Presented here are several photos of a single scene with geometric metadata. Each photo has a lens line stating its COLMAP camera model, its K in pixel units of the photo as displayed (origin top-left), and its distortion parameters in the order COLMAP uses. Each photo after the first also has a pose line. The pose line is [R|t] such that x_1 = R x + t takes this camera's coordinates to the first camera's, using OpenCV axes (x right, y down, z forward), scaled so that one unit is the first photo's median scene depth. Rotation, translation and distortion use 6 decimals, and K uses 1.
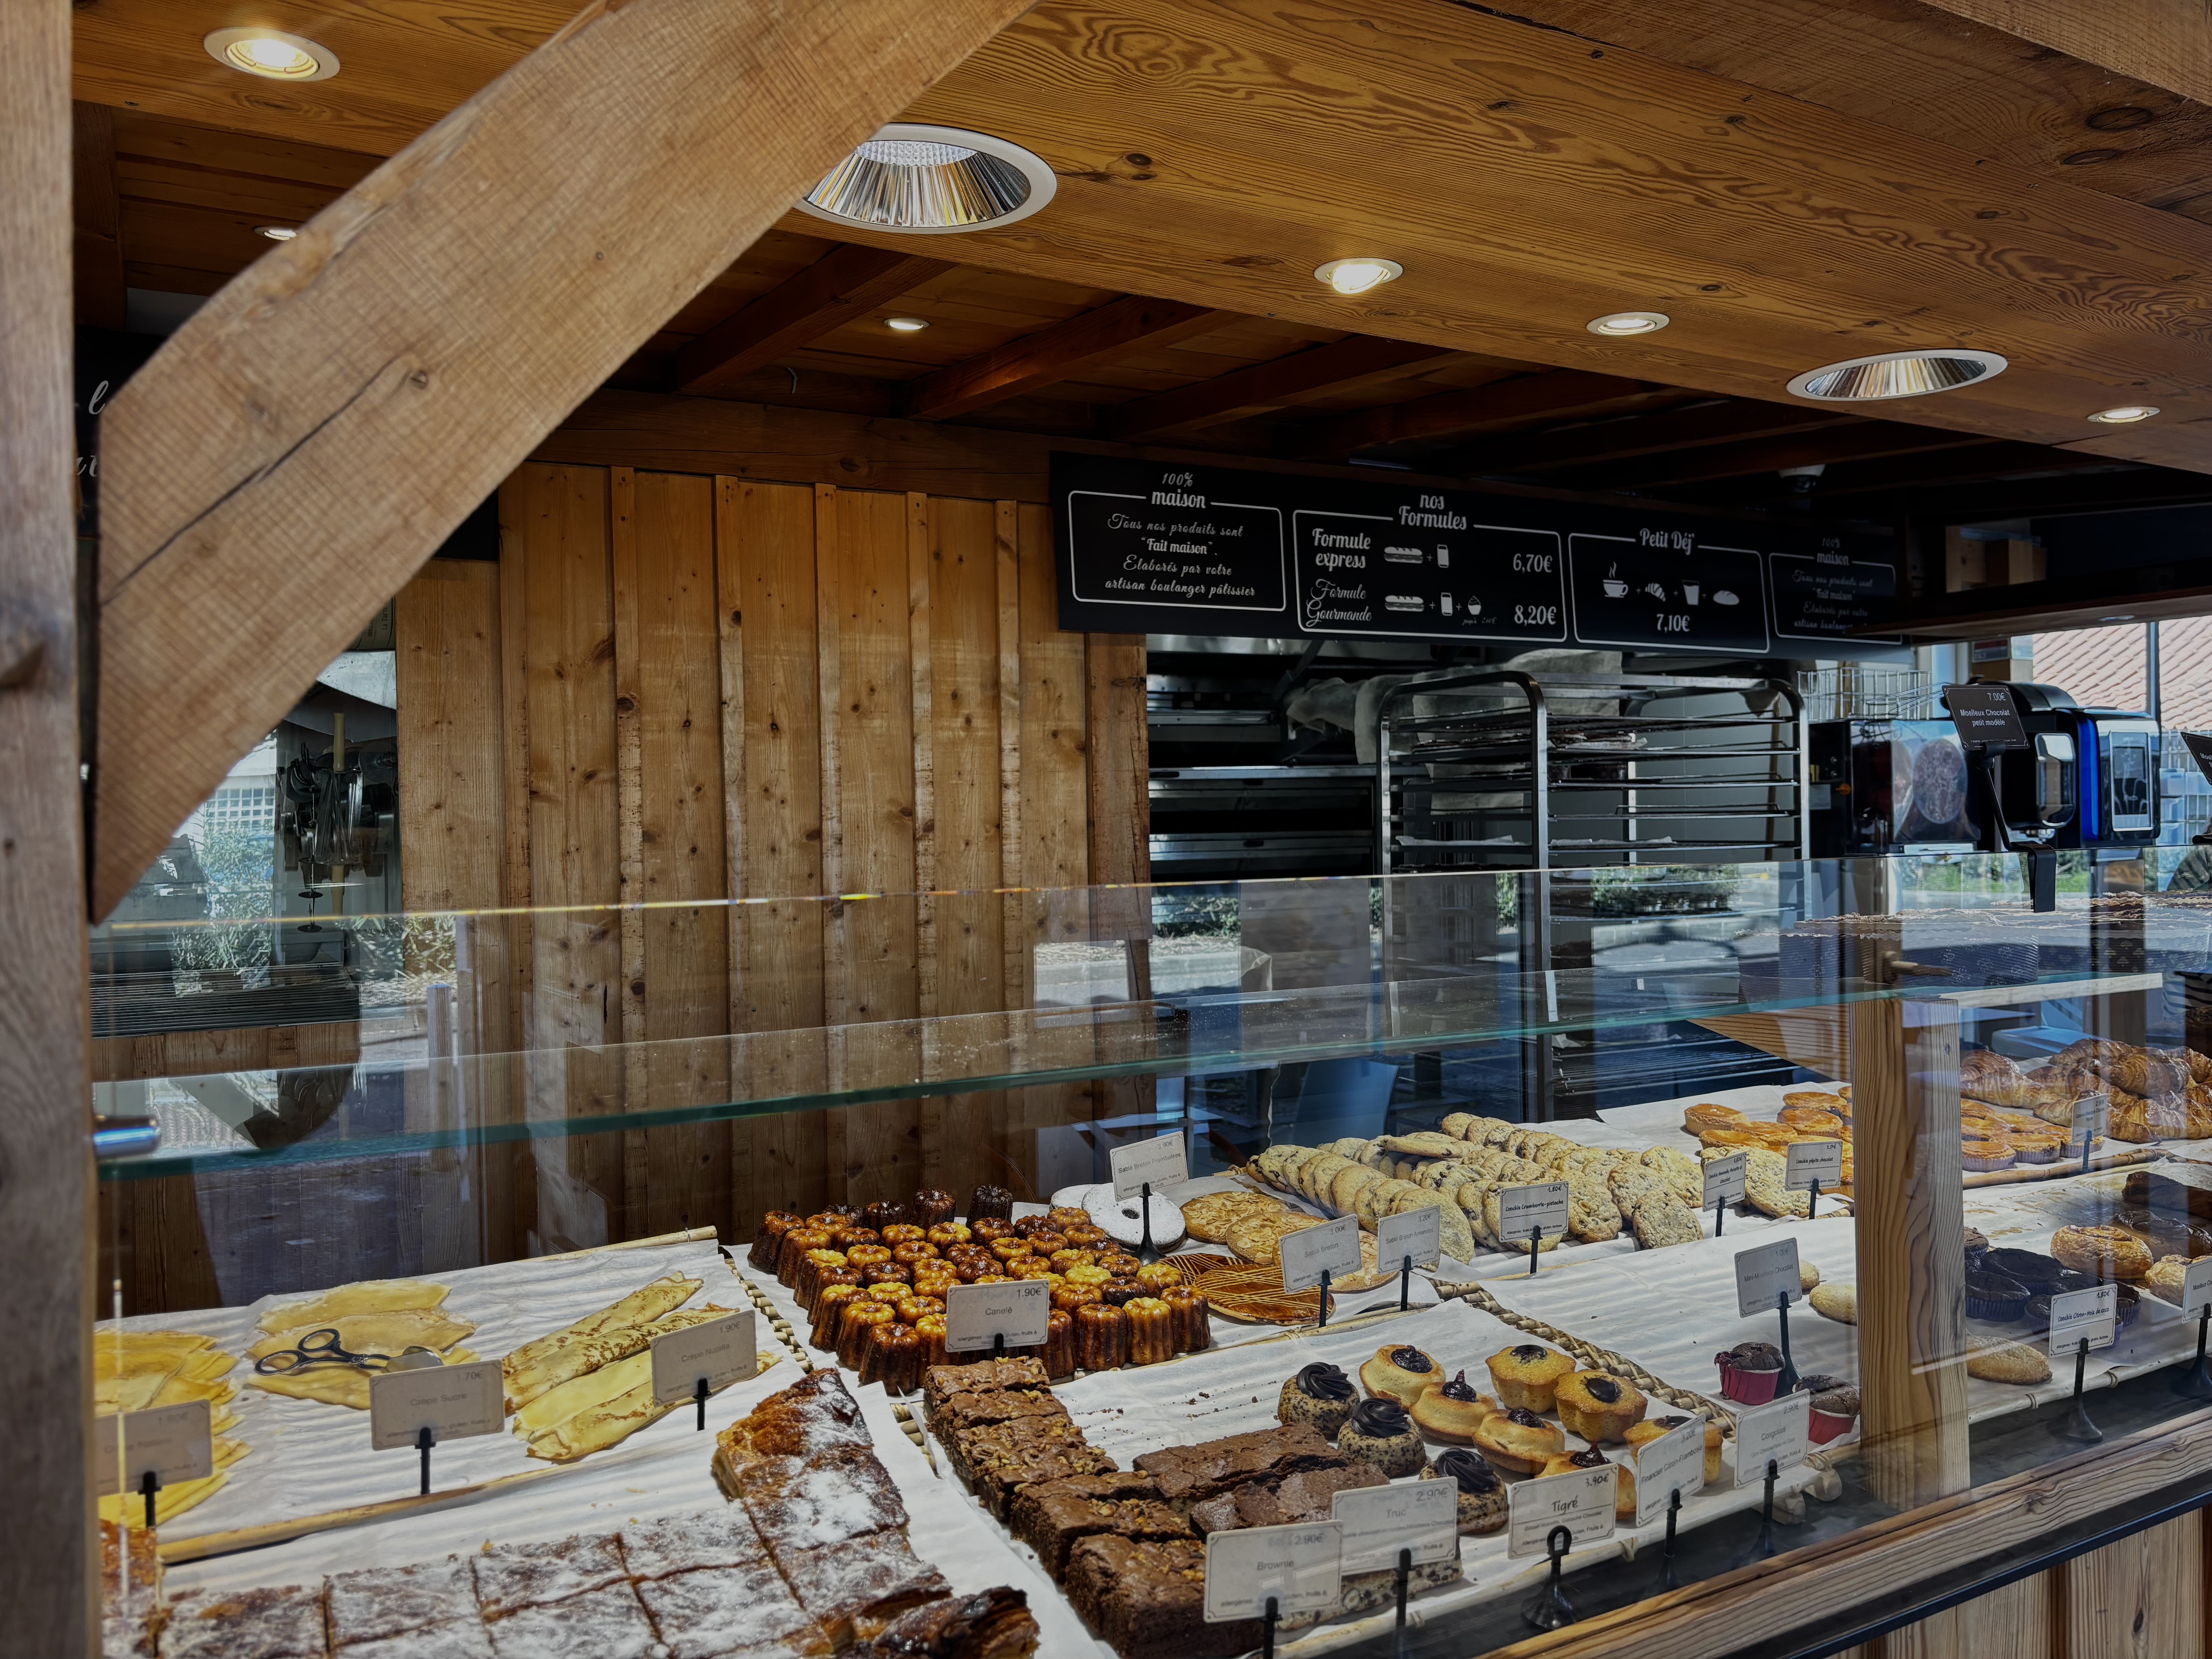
lens RADIAL K [[1659.8, 0, 1106.0], [0, 1659.8, 829.5], [0, 0, 1]] dist [0.217742, -0.395453]
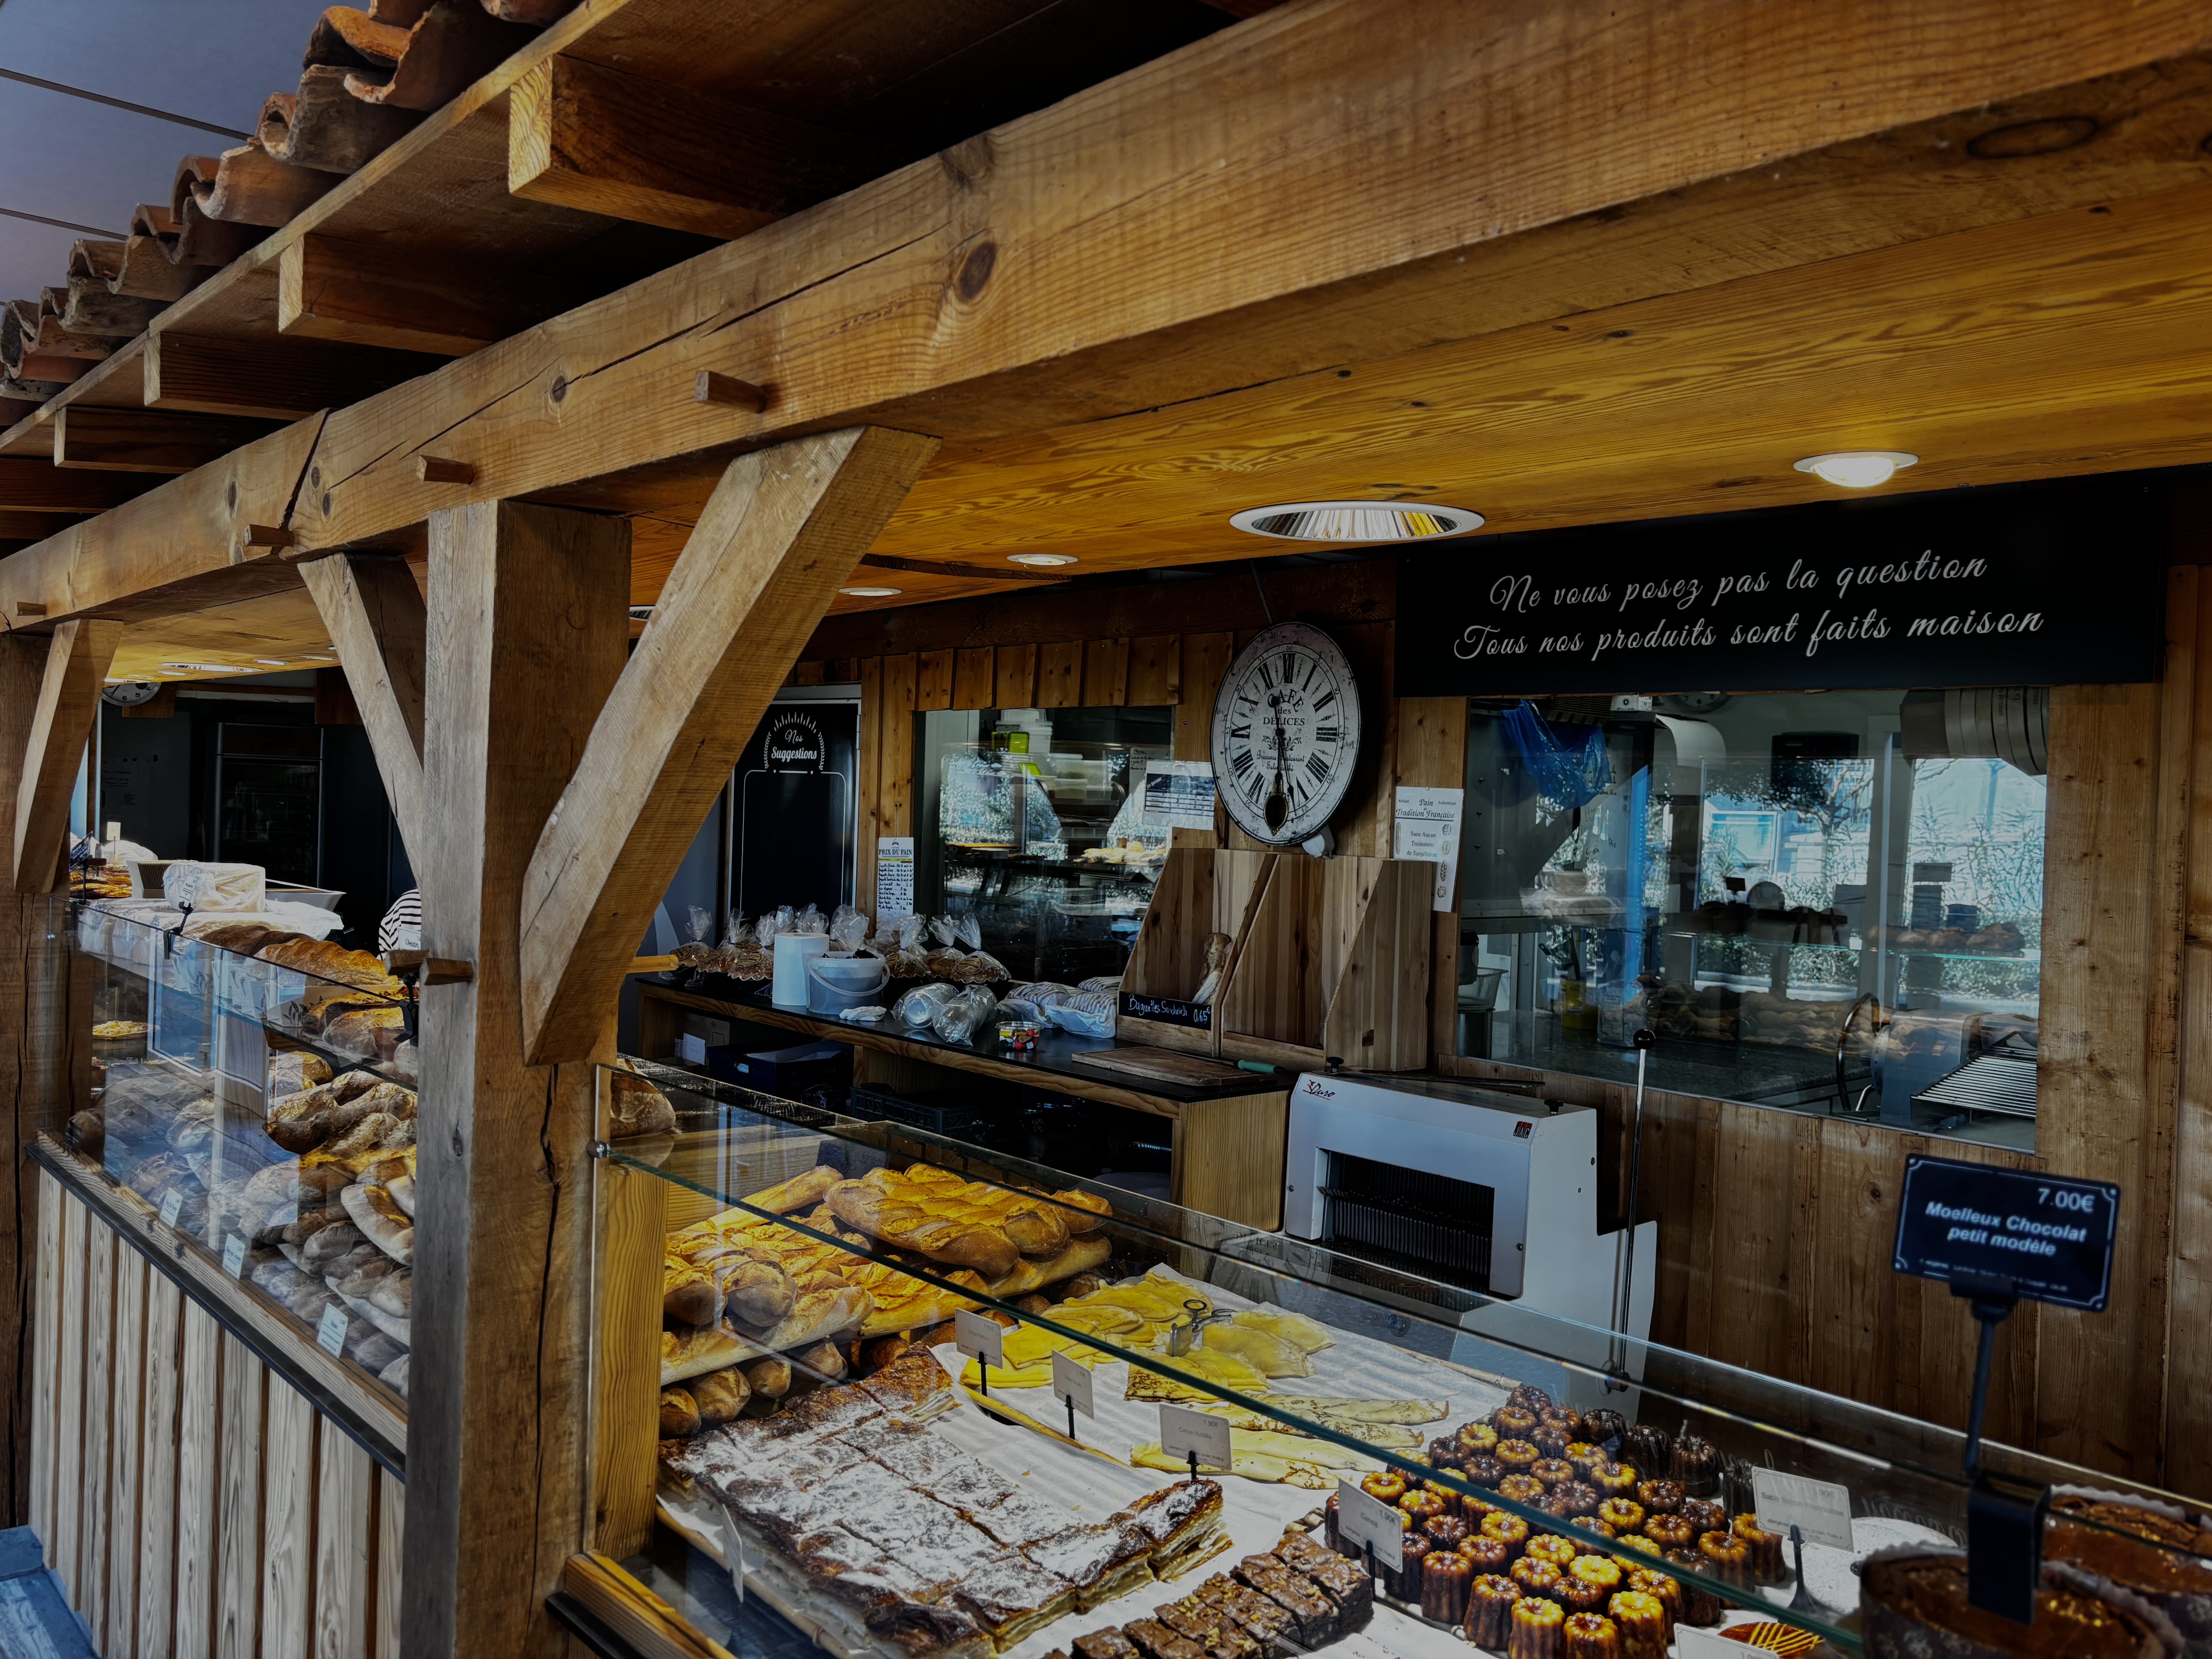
lens RADIAL K [[1636.5, 0, 1043.0], [0, 1636.5, 819.4], [0, 0, 1]] dist [0.013100, 0.002821]
pose [[0.207699, 0.031410, -0.977688, 0.343843], [-0.042654, 0.998825, 0.023027, -0.070139], [0.977262, 0.036919, 0.208795, 0.204909]]
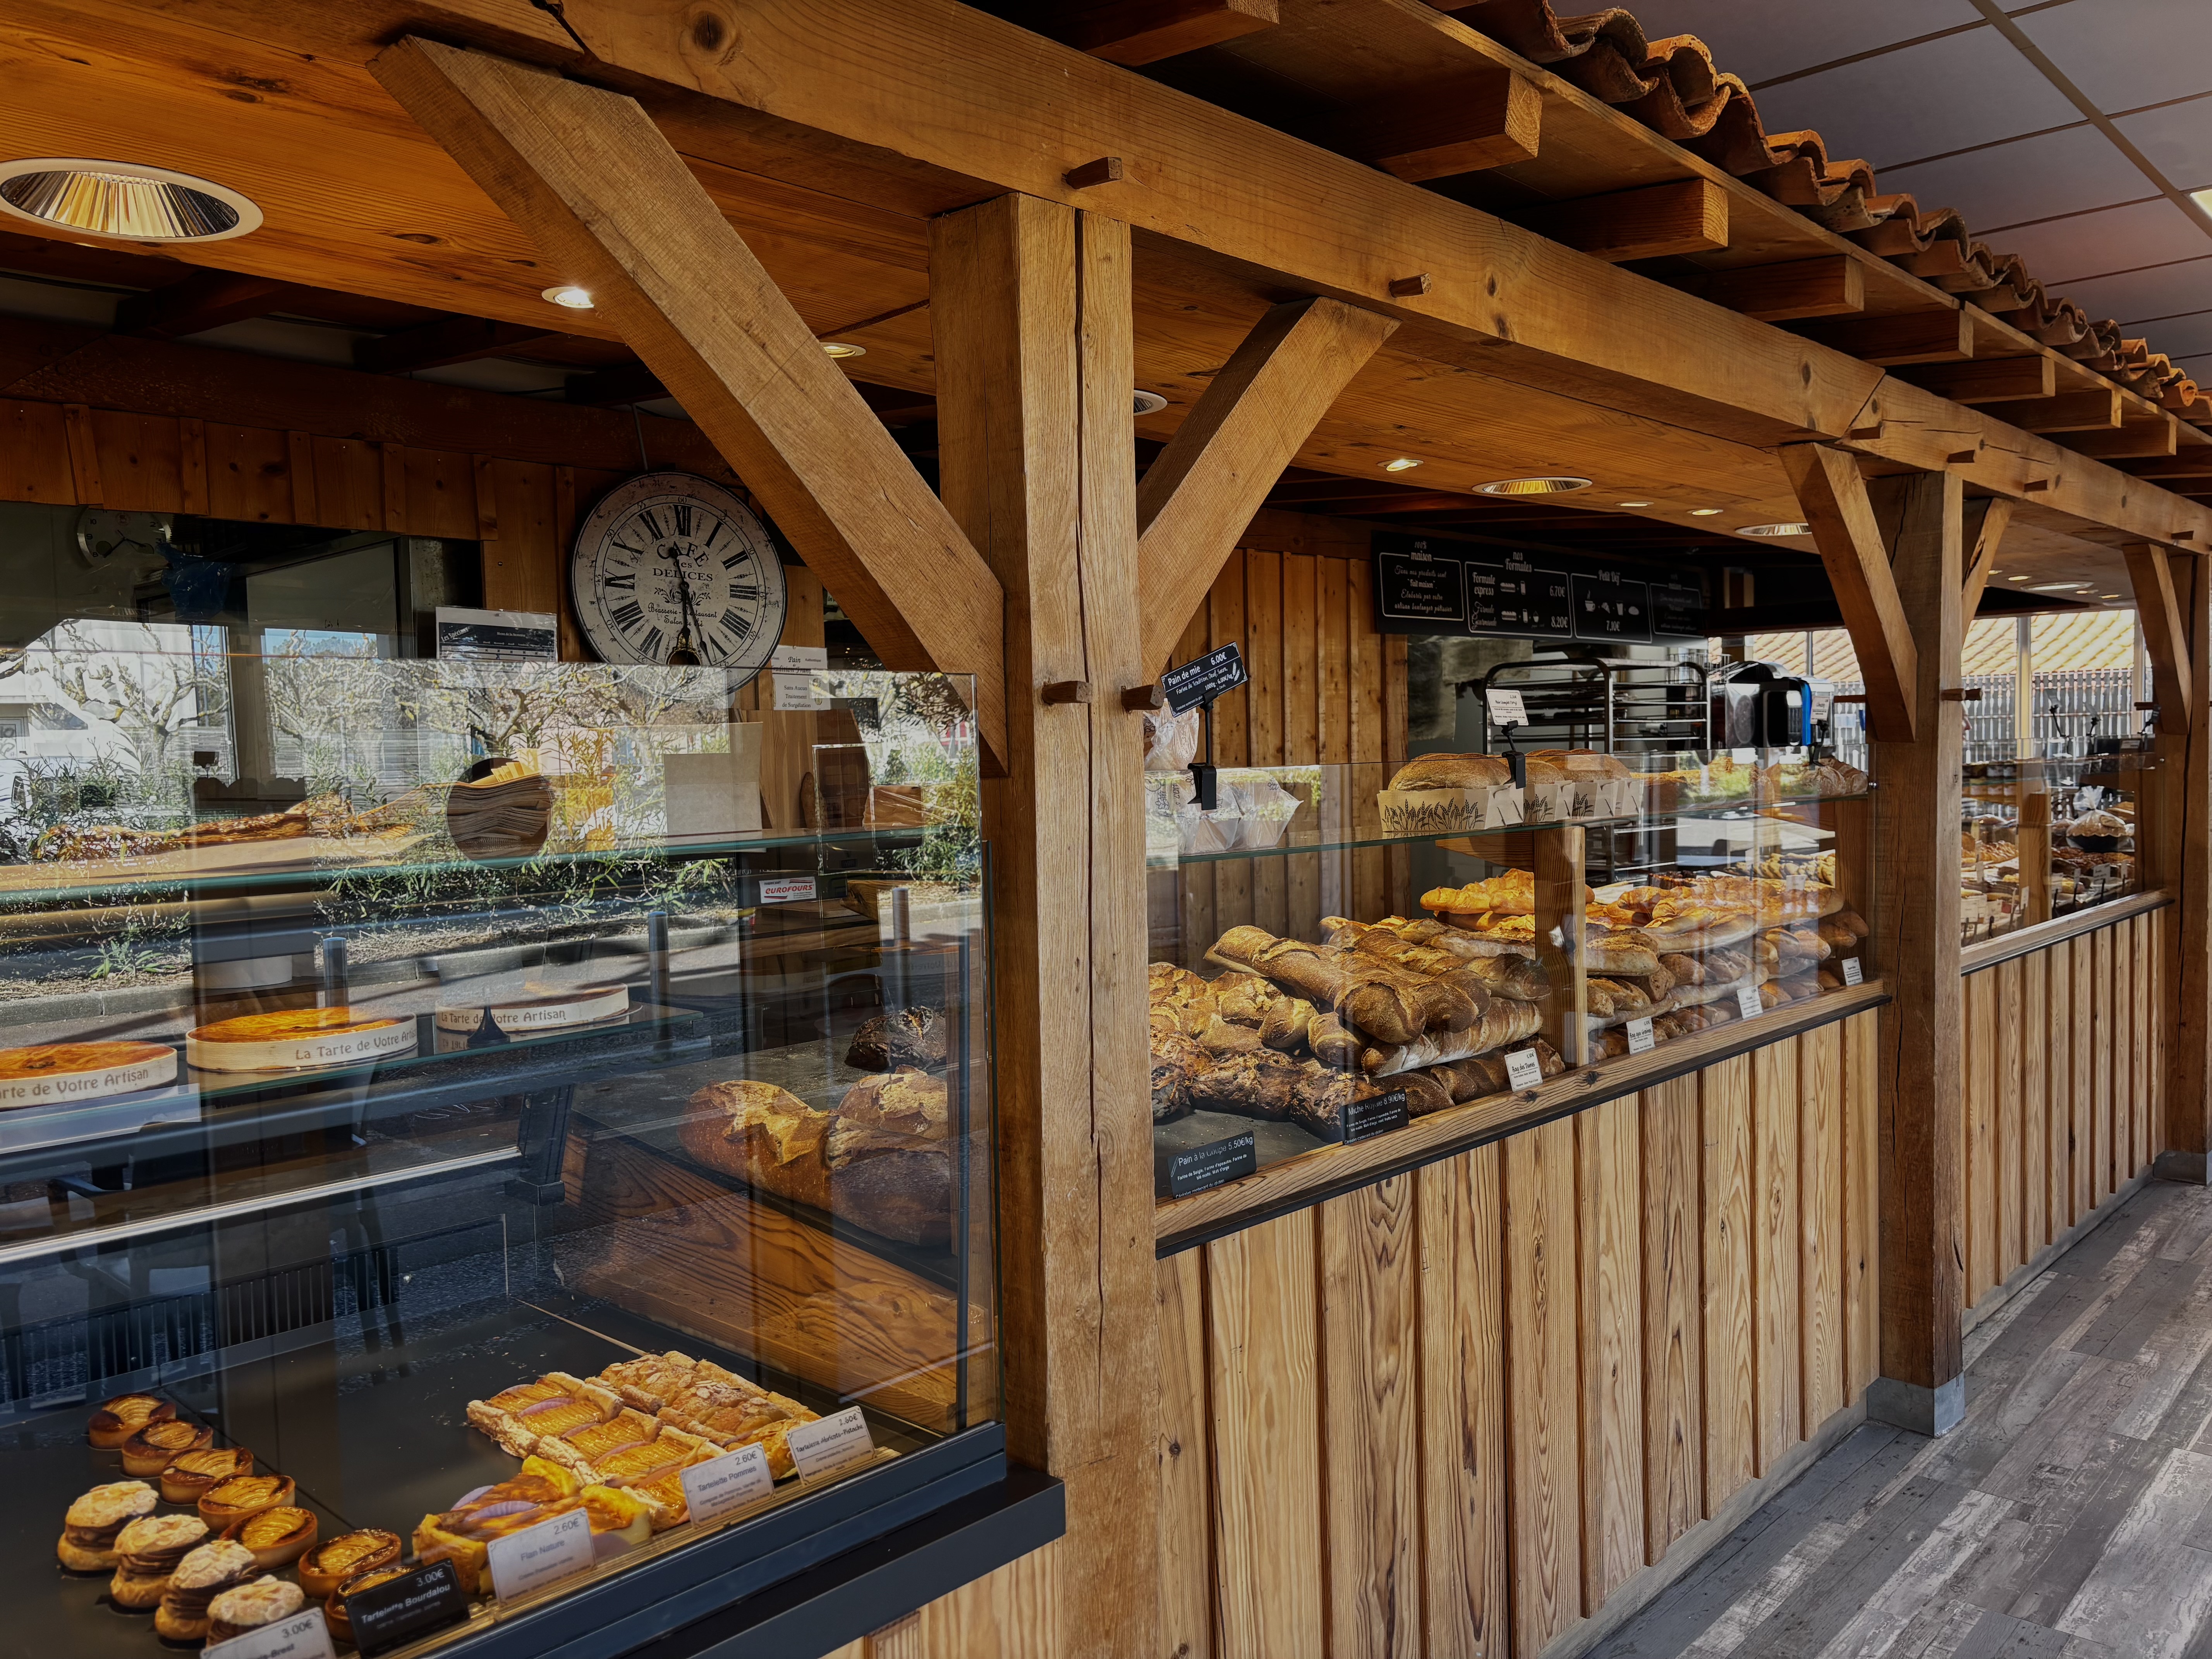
lens RADIAL K [[1684.3, 0, 1110.2], [0, 1684.3, 850.0], [0, 0, 1]] dist [0.077856, -0.099426]
pose [[0.955001, -0.027182, 0.295354, -0.834690], [0.014349, 0.998860, 0.045531, 0.023122], [-0.296255, -0.039244, 0.954302, -0.621910]]
